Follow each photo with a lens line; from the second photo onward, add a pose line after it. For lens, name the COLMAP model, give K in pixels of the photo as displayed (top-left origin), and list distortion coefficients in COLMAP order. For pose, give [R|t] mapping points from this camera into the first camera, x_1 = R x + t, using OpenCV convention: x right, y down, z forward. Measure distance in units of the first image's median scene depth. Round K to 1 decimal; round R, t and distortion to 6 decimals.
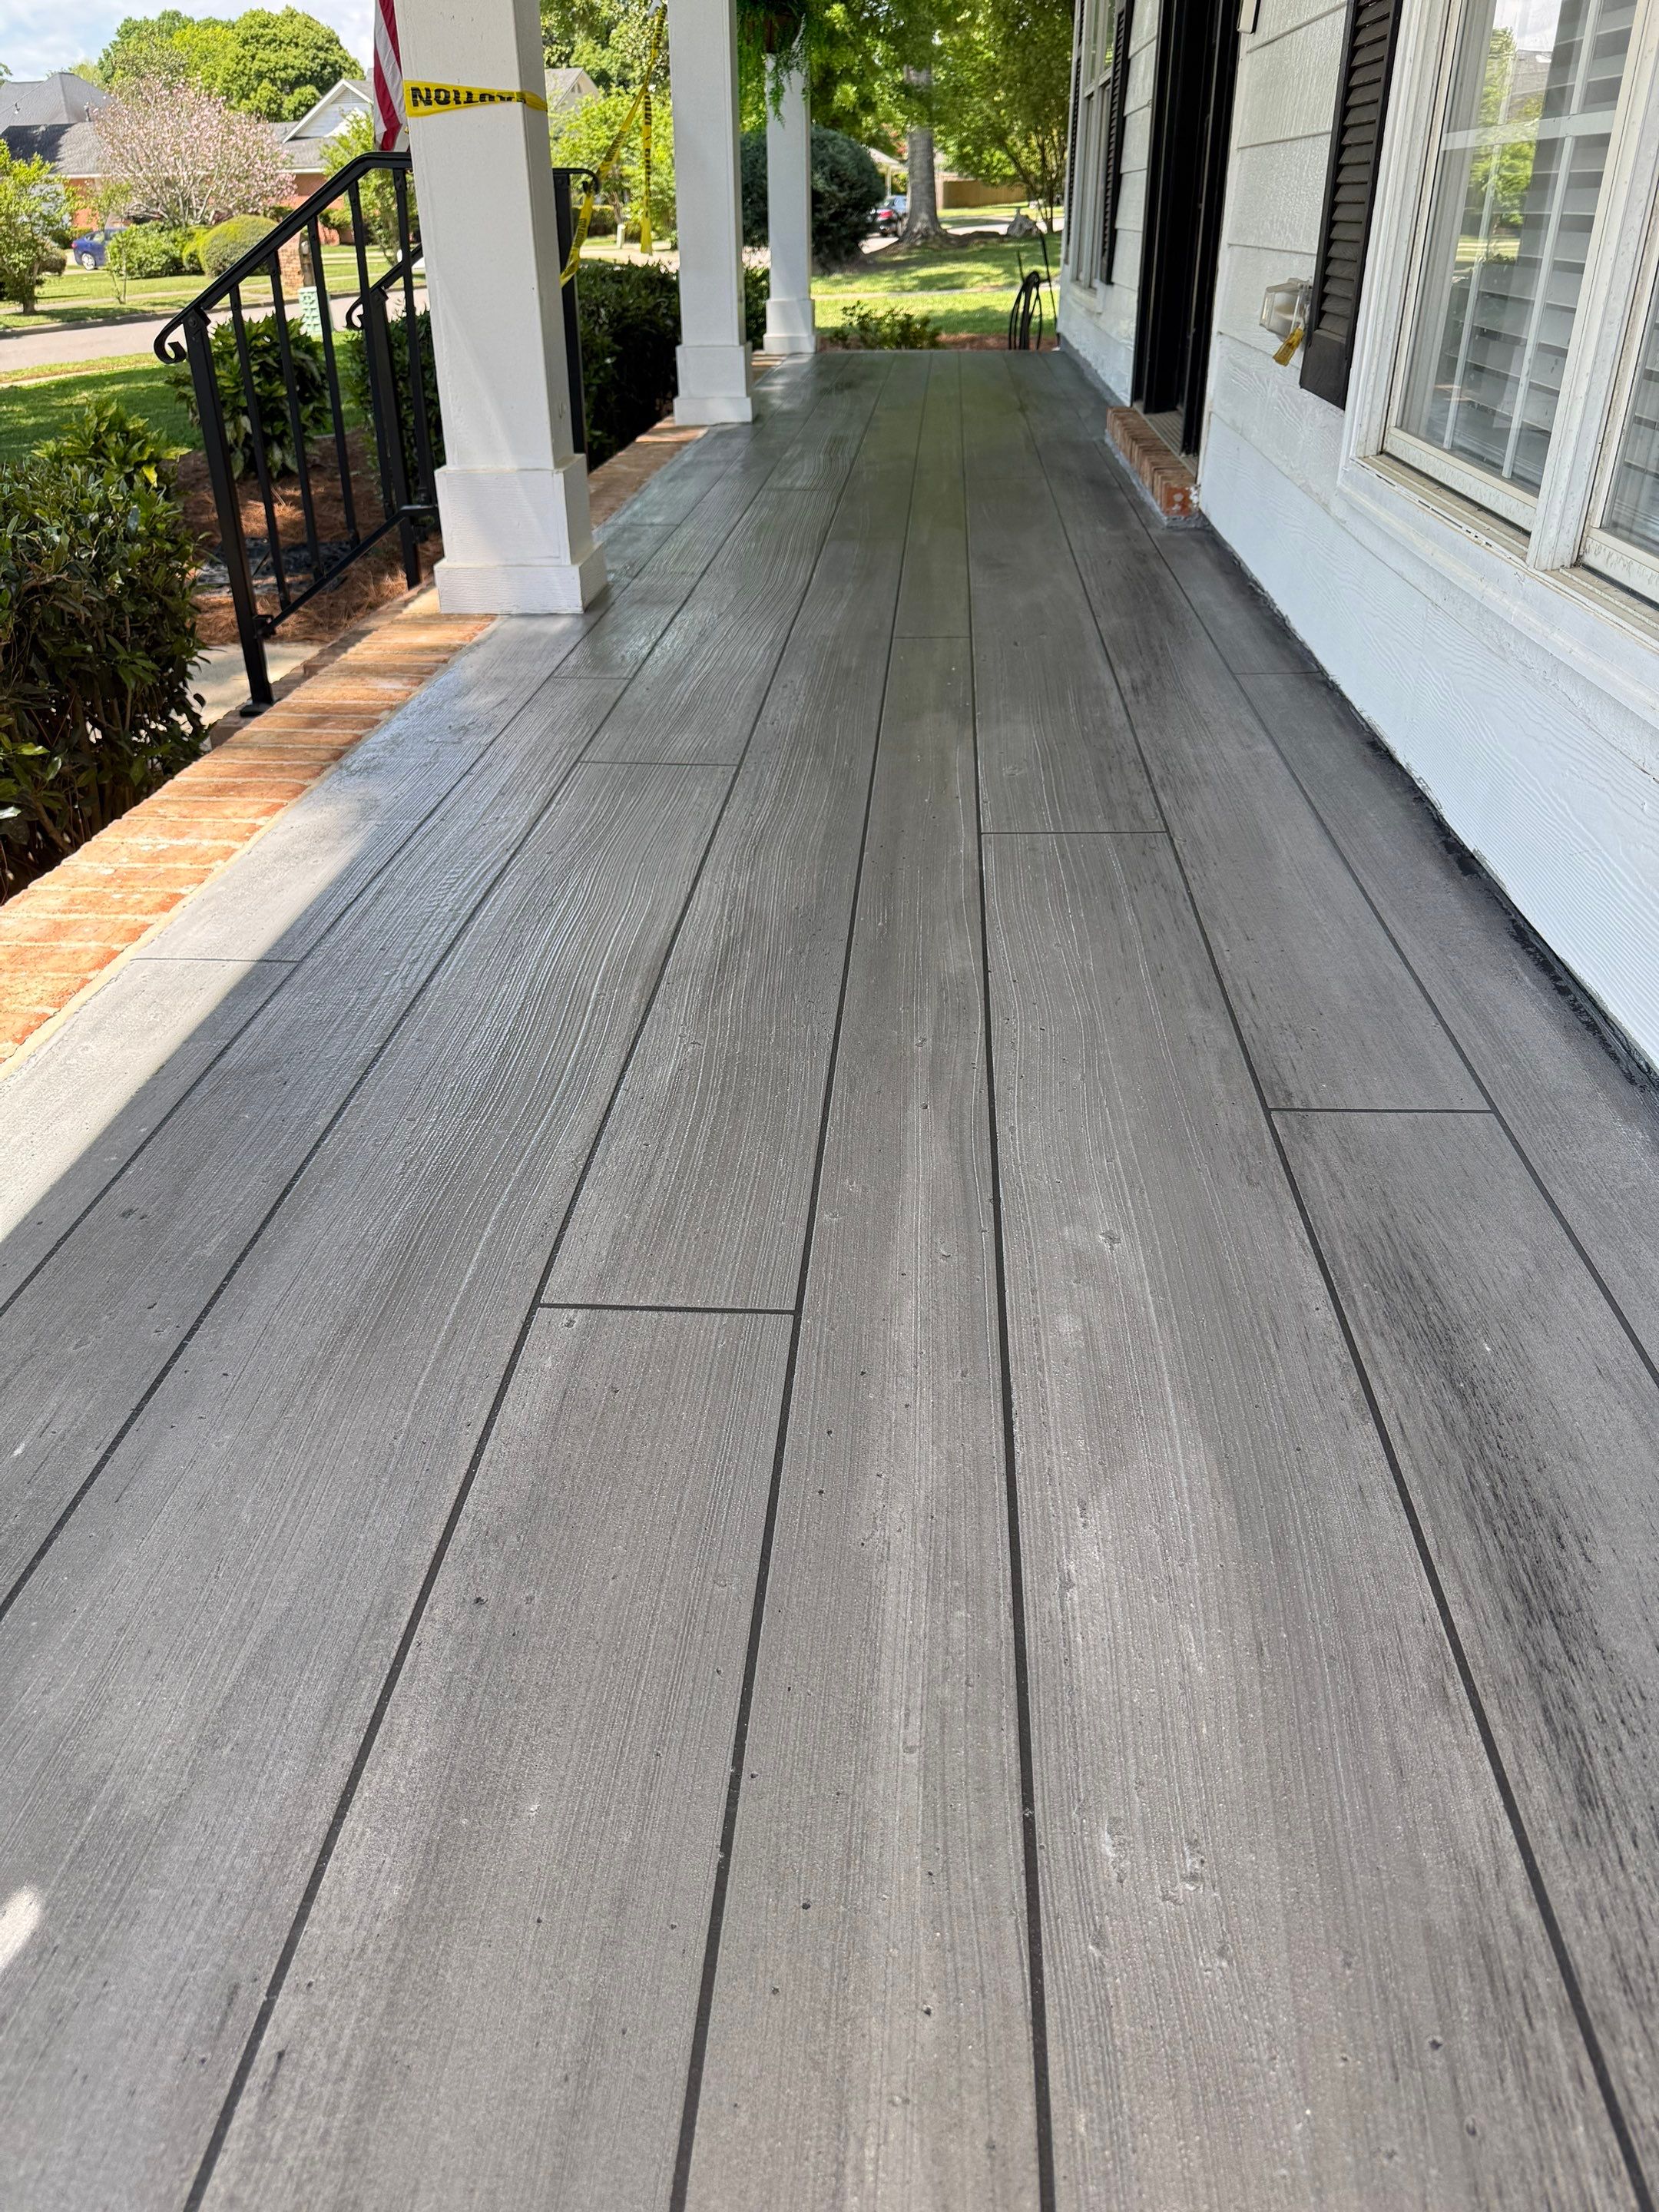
lens RADIAL K [[1566.4, 0, 816.0], [0, 1566.4, 1107.2], [0, 0, 1]] dist [-0.005064, -0.003279]
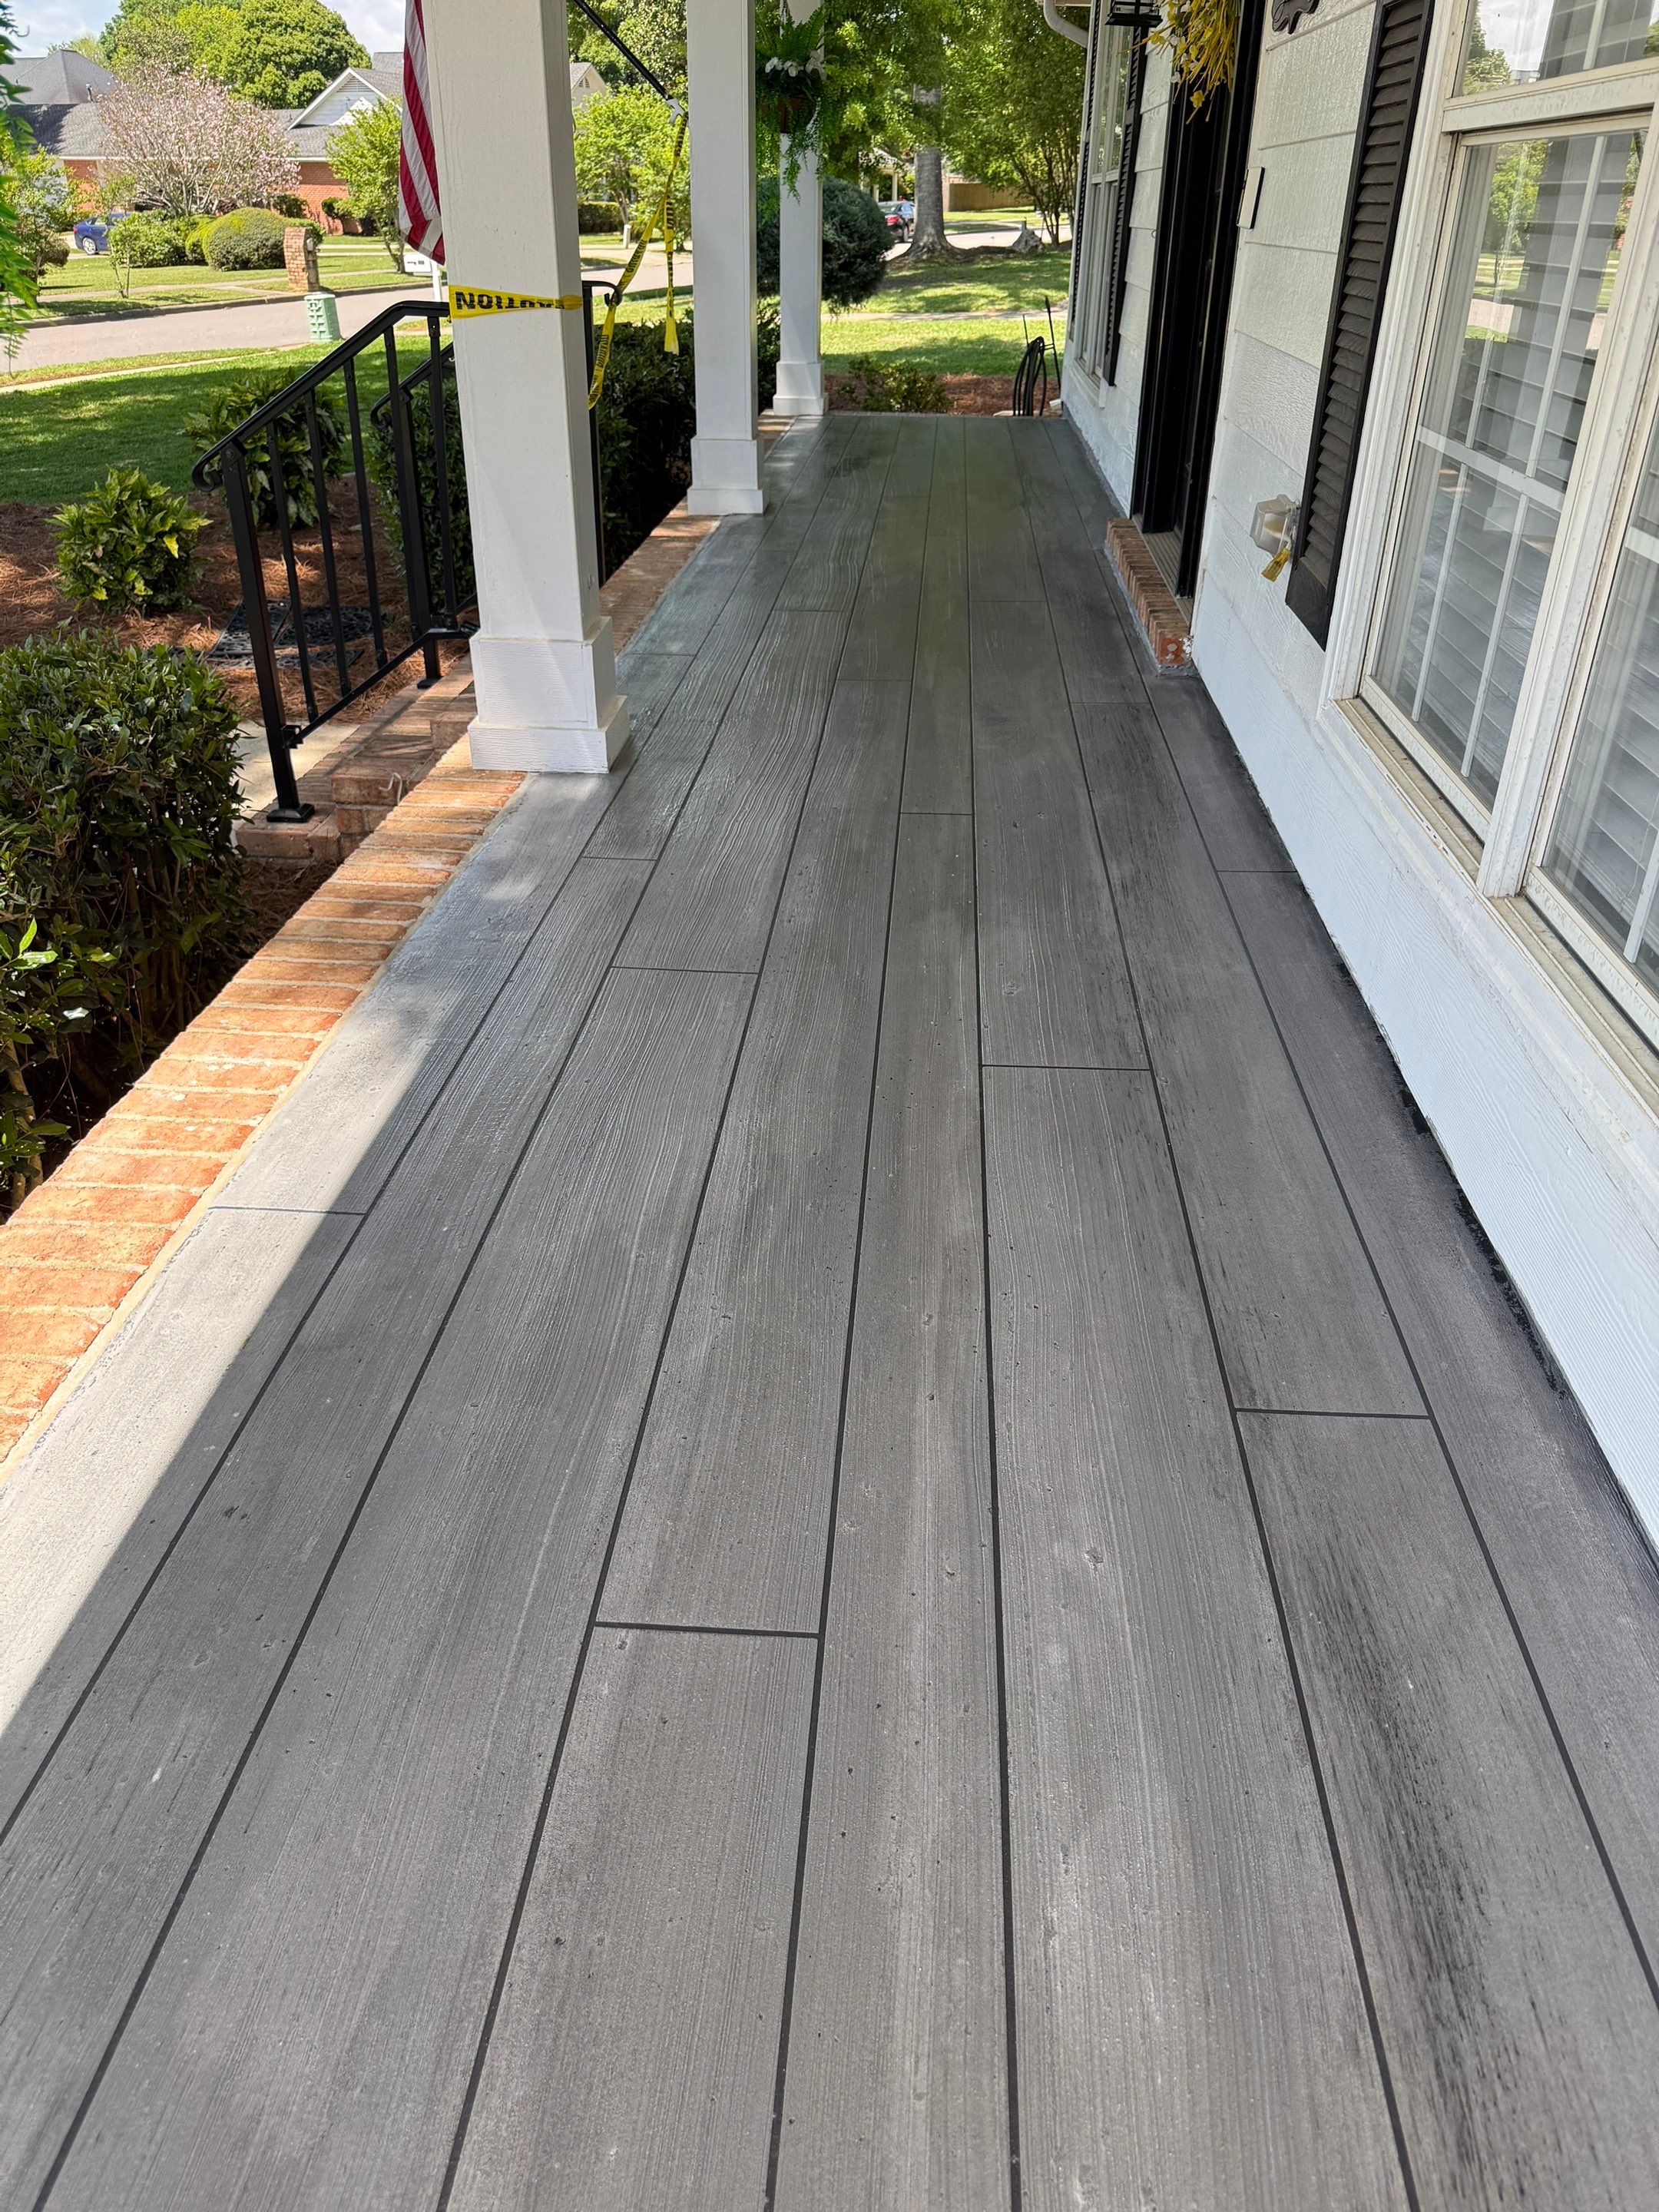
lens RADIAL K [[1567.0, 0, 829.8], [0, 1567.0, 1099.7], [0, 0, 1]] dist [0.008788, -0.017565]
pose [[0.999722, 0.017454, 0.015827, -0.019356], [-0.017543, 0.999831, 0.005511, -0.169627], [-0.015728, -0.005787, 0.999860, -0.099433]]
